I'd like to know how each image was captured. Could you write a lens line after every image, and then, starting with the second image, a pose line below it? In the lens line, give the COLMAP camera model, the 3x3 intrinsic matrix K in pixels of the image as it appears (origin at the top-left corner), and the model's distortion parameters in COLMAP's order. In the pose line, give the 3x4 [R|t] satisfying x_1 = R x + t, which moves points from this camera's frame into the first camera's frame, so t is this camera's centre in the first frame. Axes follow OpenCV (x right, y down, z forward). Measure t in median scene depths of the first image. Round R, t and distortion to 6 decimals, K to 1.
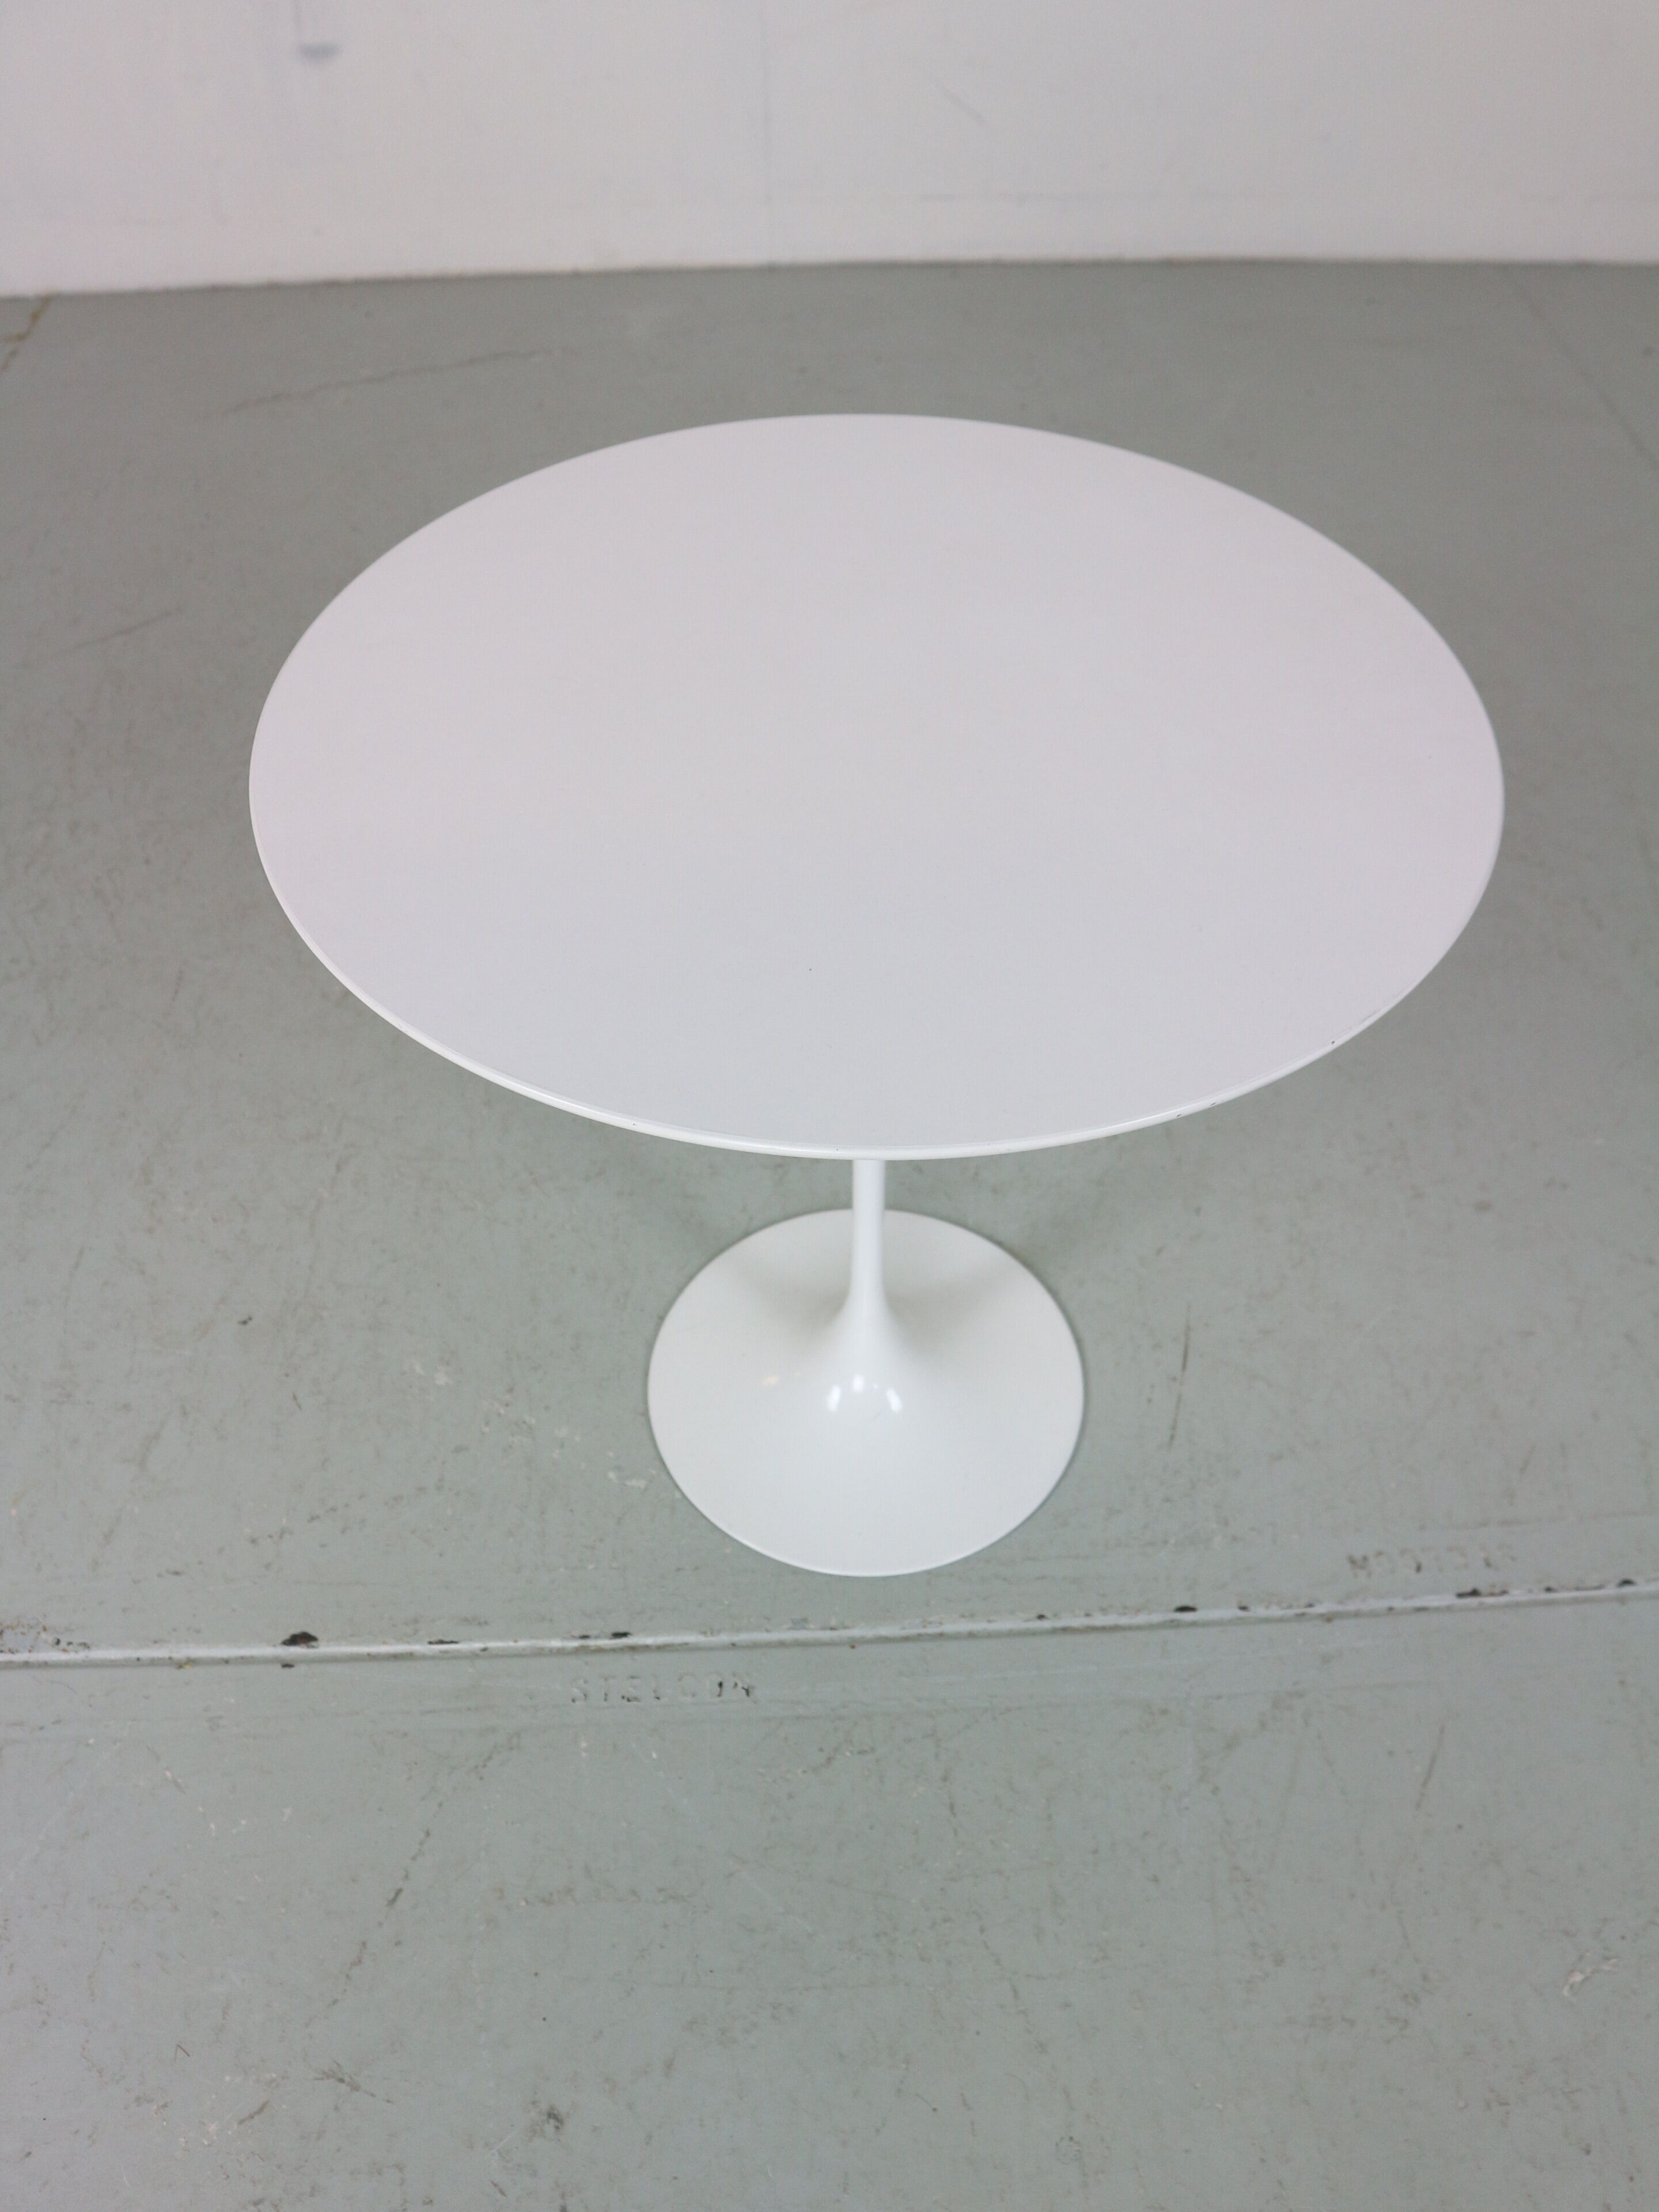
lens RADIAL K [[1725.0, 0, 834.4], [0, 1725.0, 1113.6], [0, 0, 1]] dist [-0.123151, 0.079637]
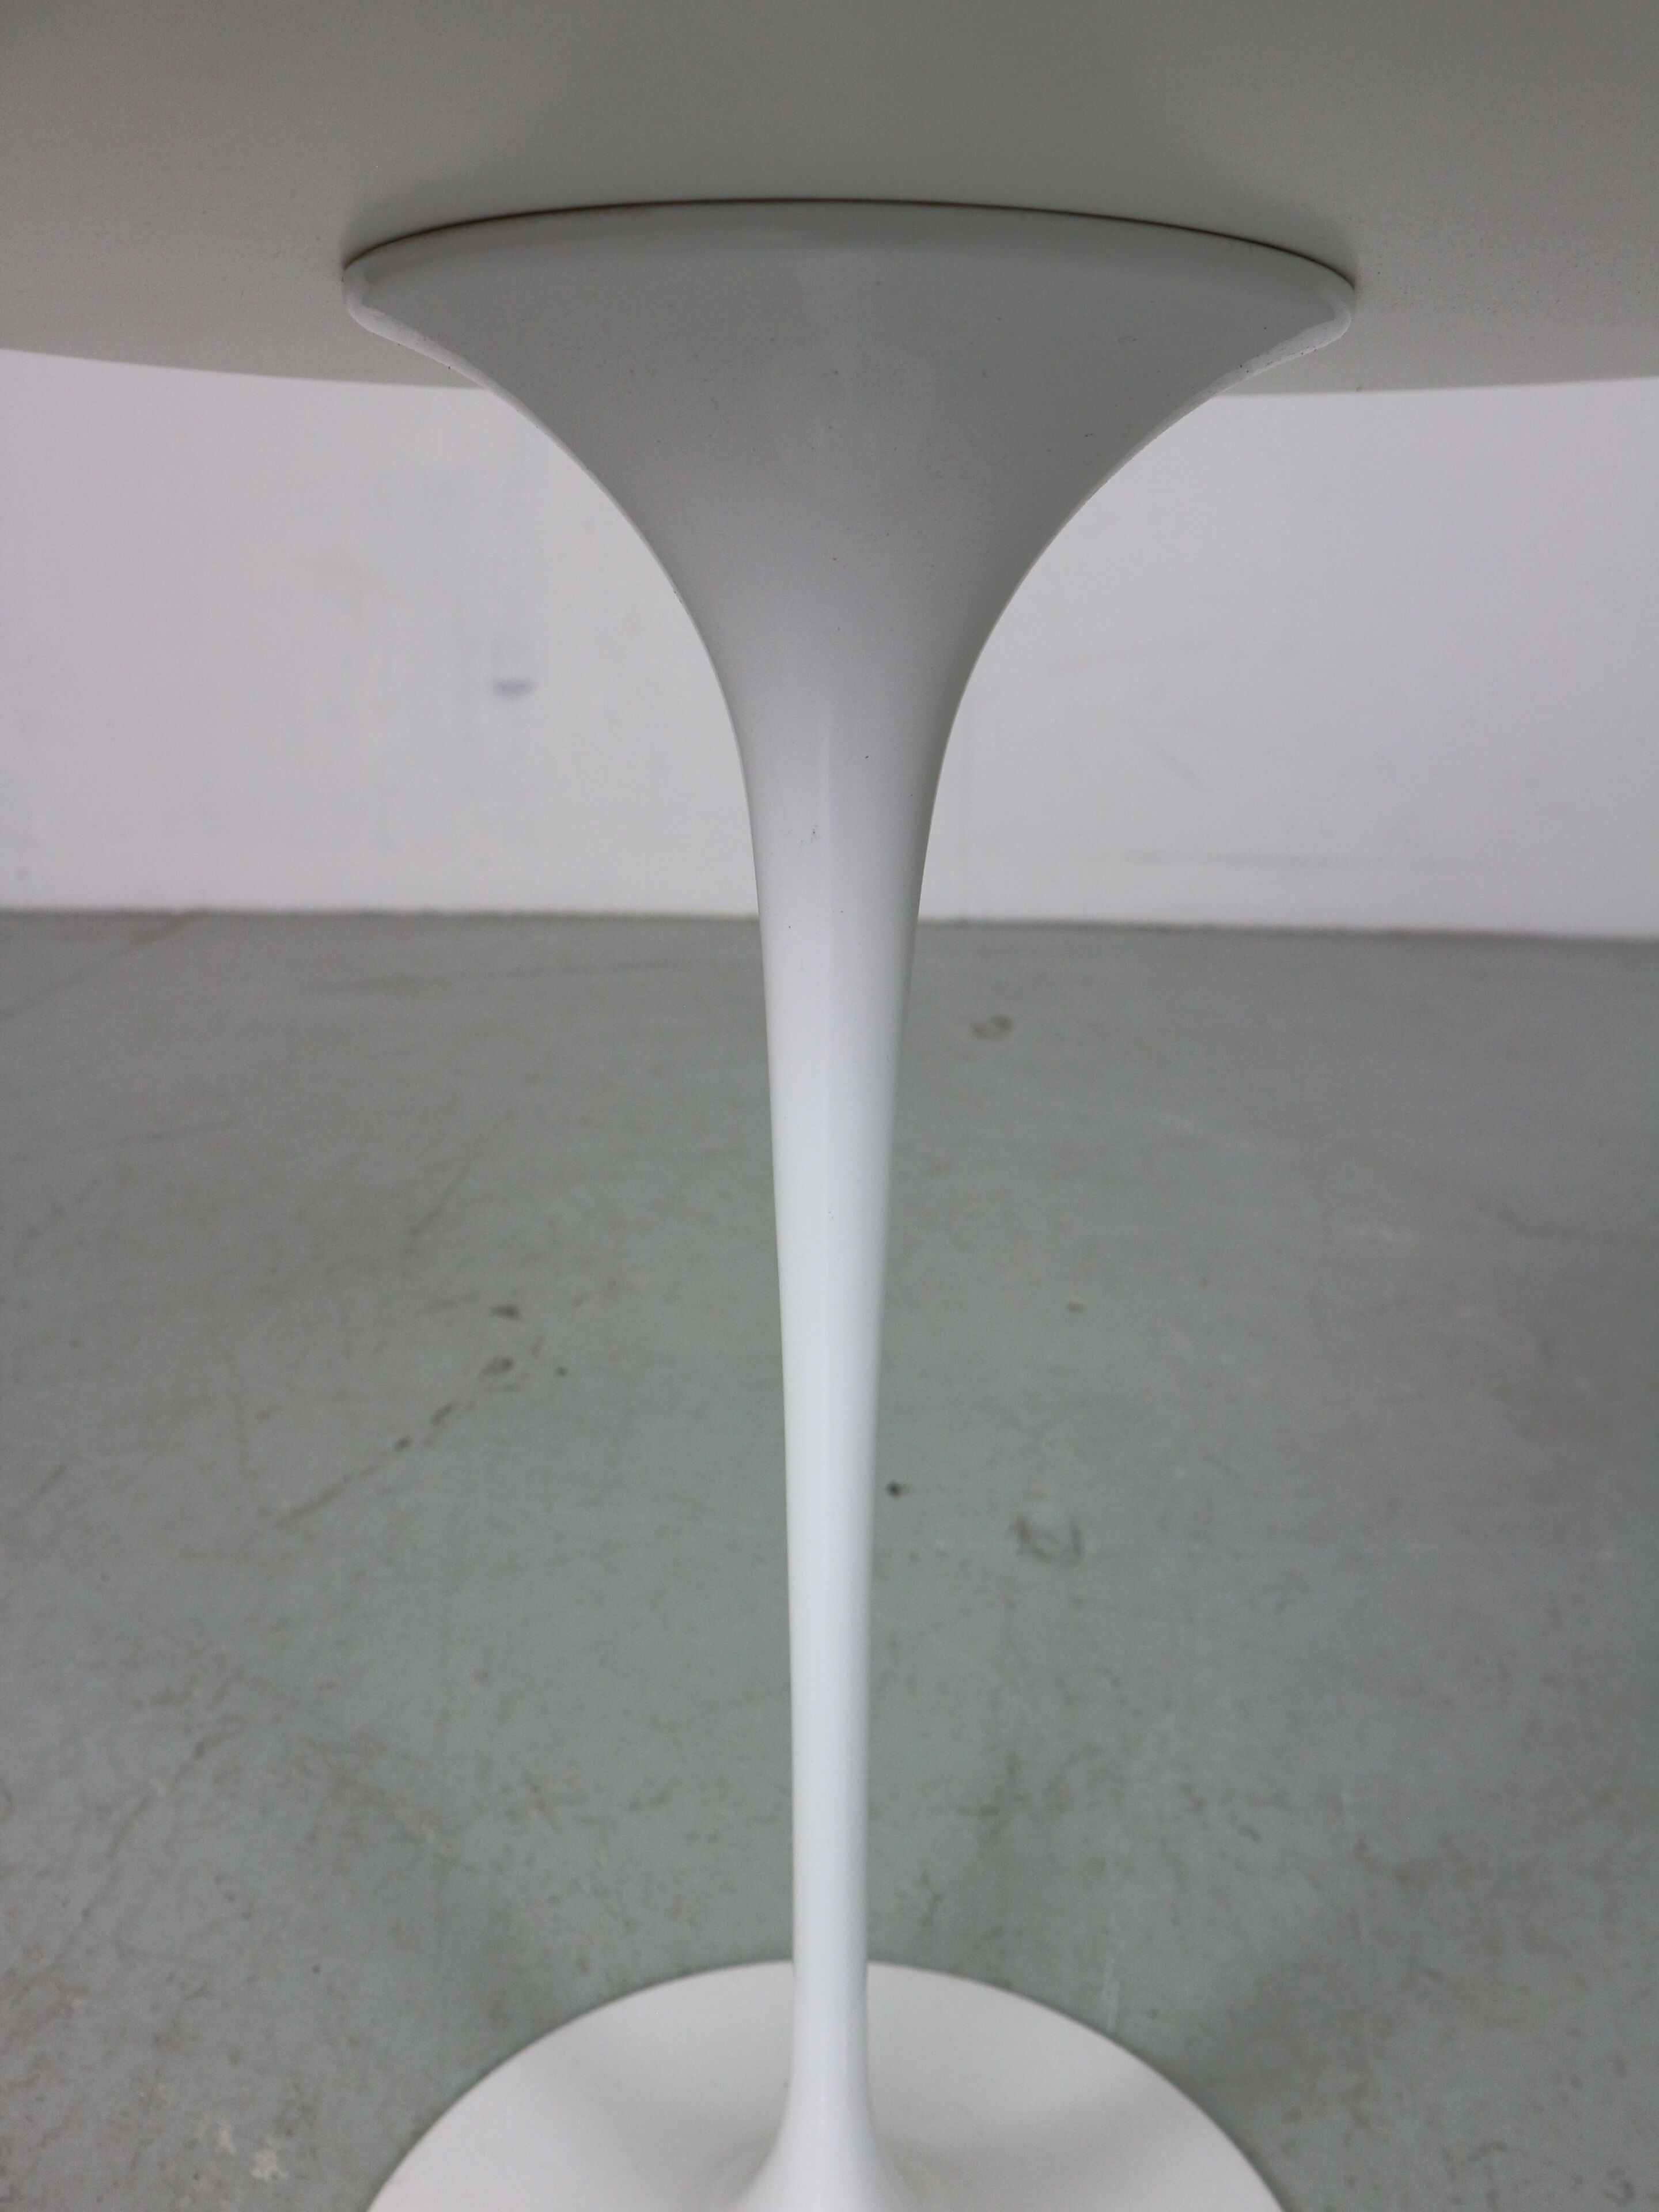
lens RADIAL K [[1725.0, 0, 837.5], [0, 1725.0, 1125.0], [0, 0, 1]] dist [-0.123151, 0.079637]
pose [[0.995696, 0.042706, -0.082259, -0.052345], [-0.077332, 0.872011, -0.483340, 0.118964], [0.051089, 0.487620, 0.871560, 0.501047]]
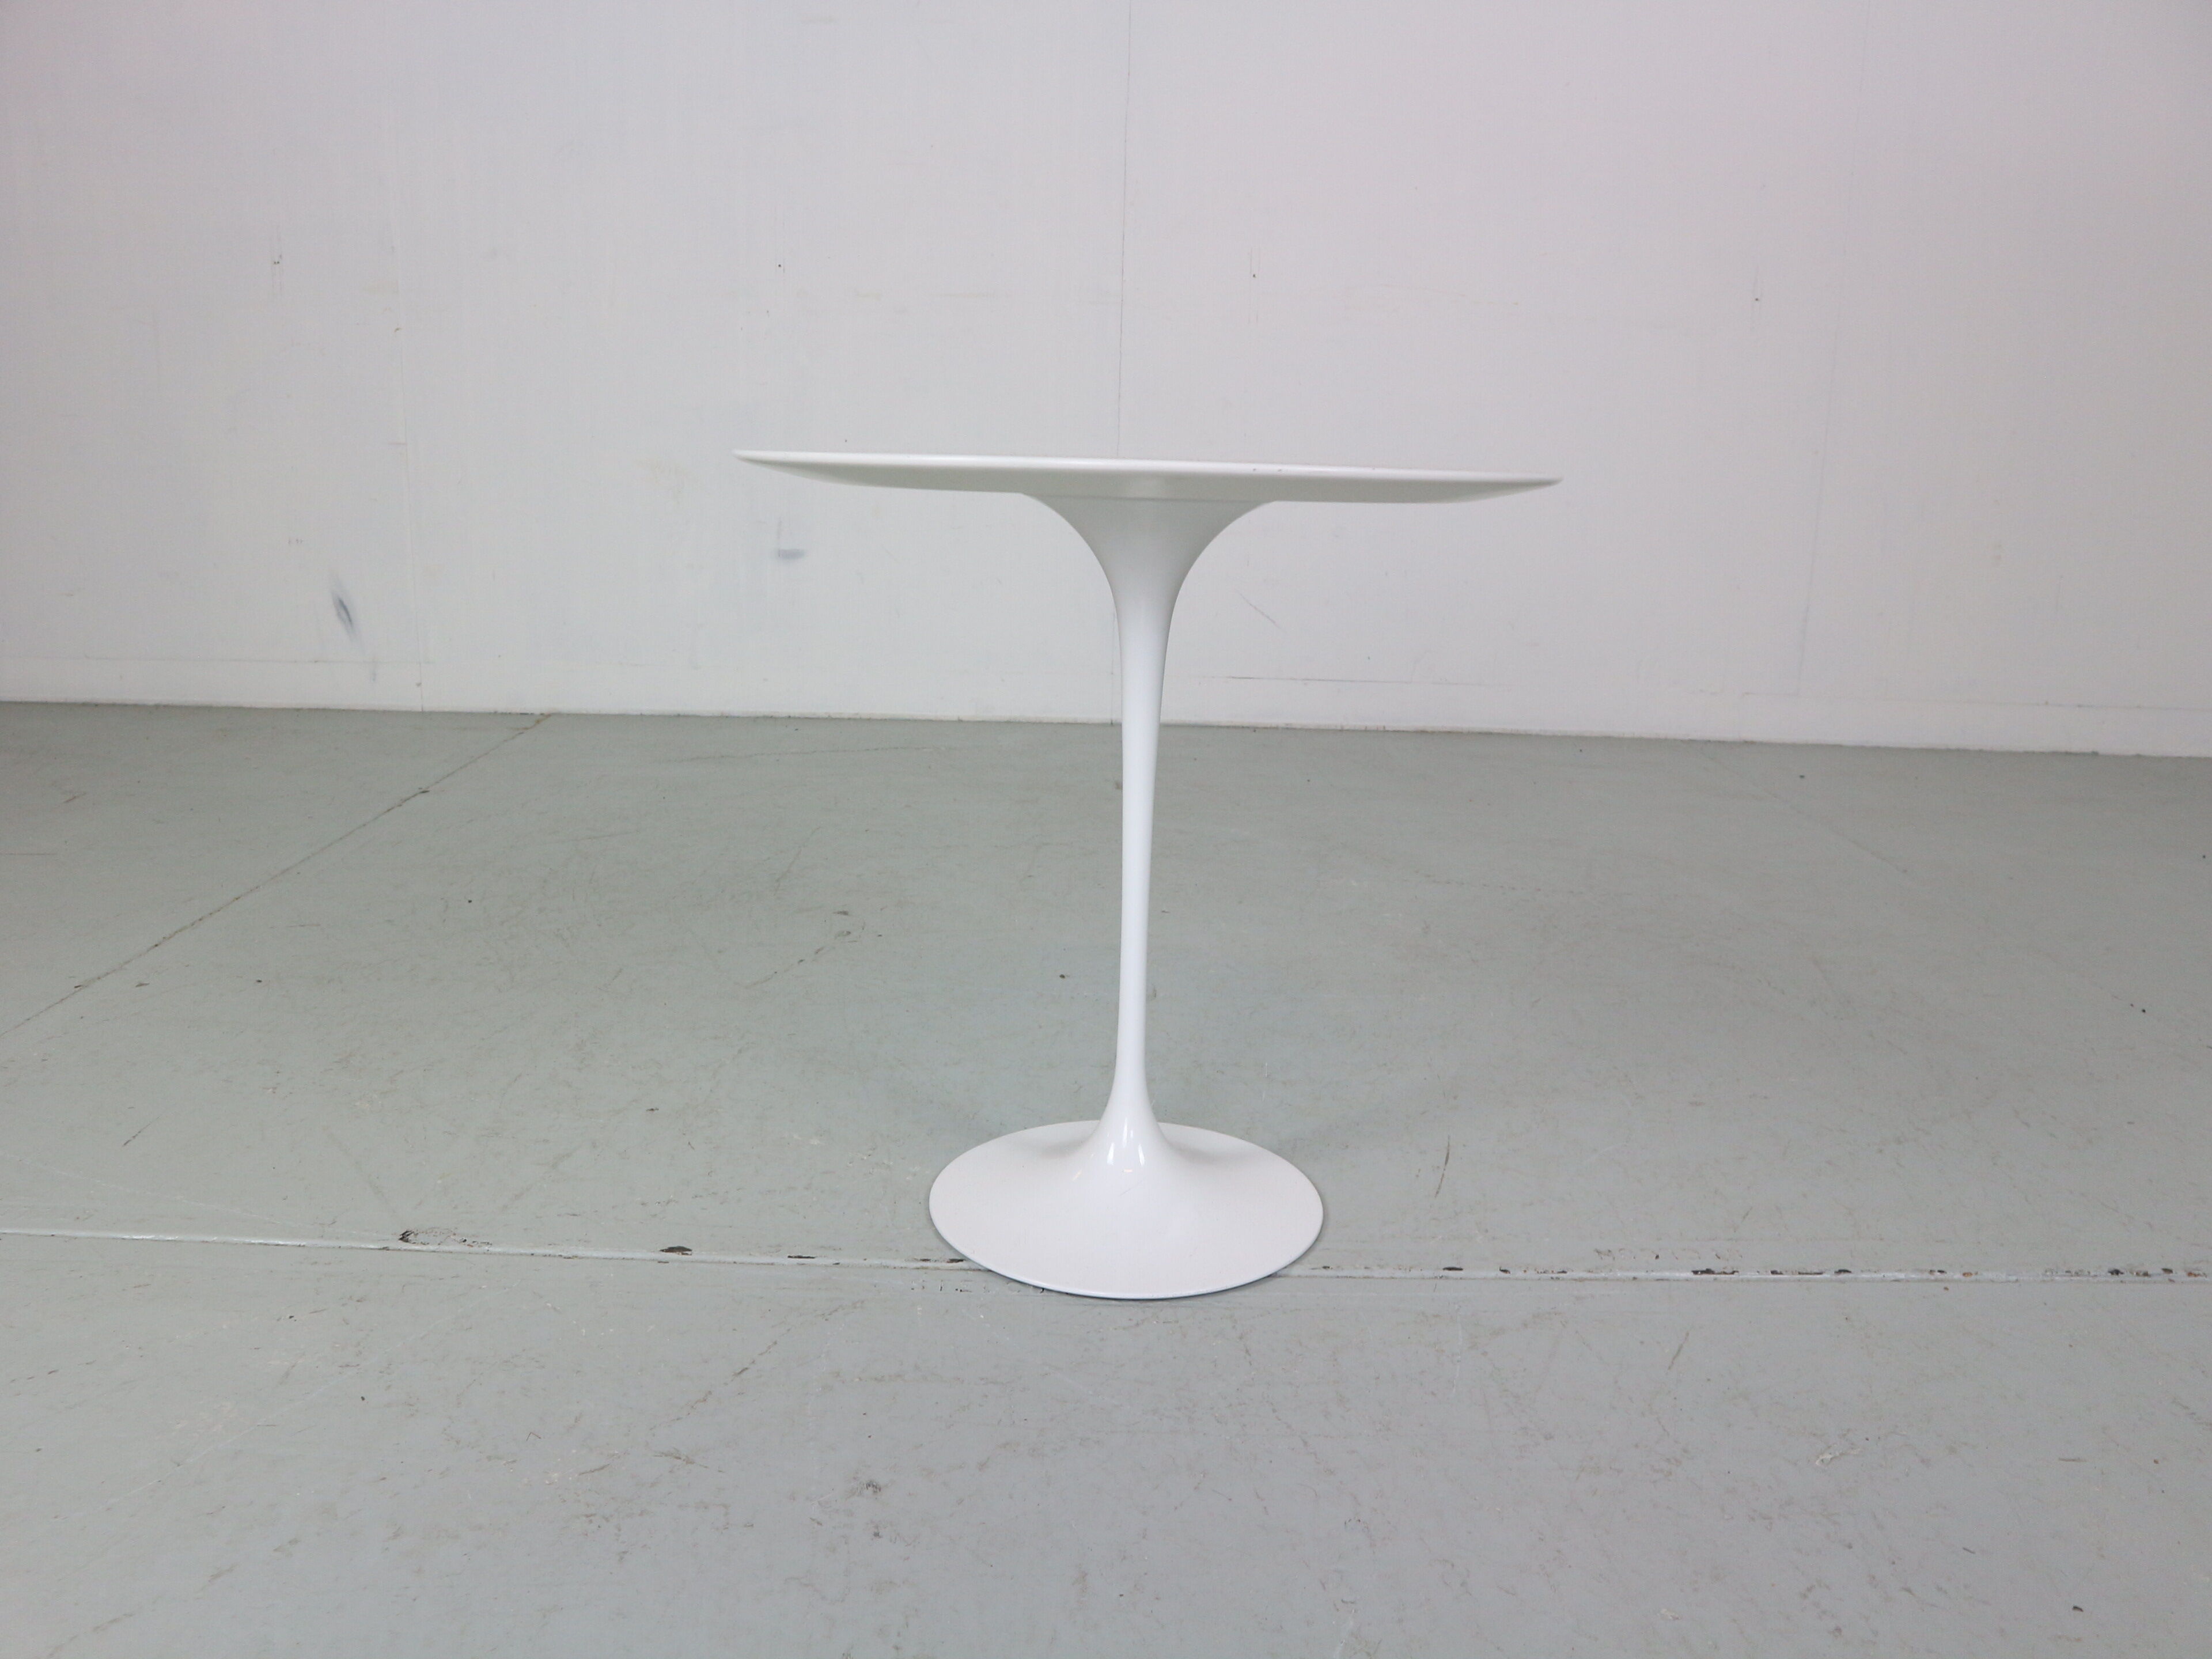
lens RADIAL K [[1725.0, 0, 1094.7], [0, 1725.0, 837.4], [0, 0, 1]] dist [-0.123151, 0.079637]
pose [[0.998656, 0.038189, -0.035050, -0.003480], [-0.051230, 0.830217, -0.555081, 0.657732], [0.007902, 0.556130, 0.831058, -0.103372]]
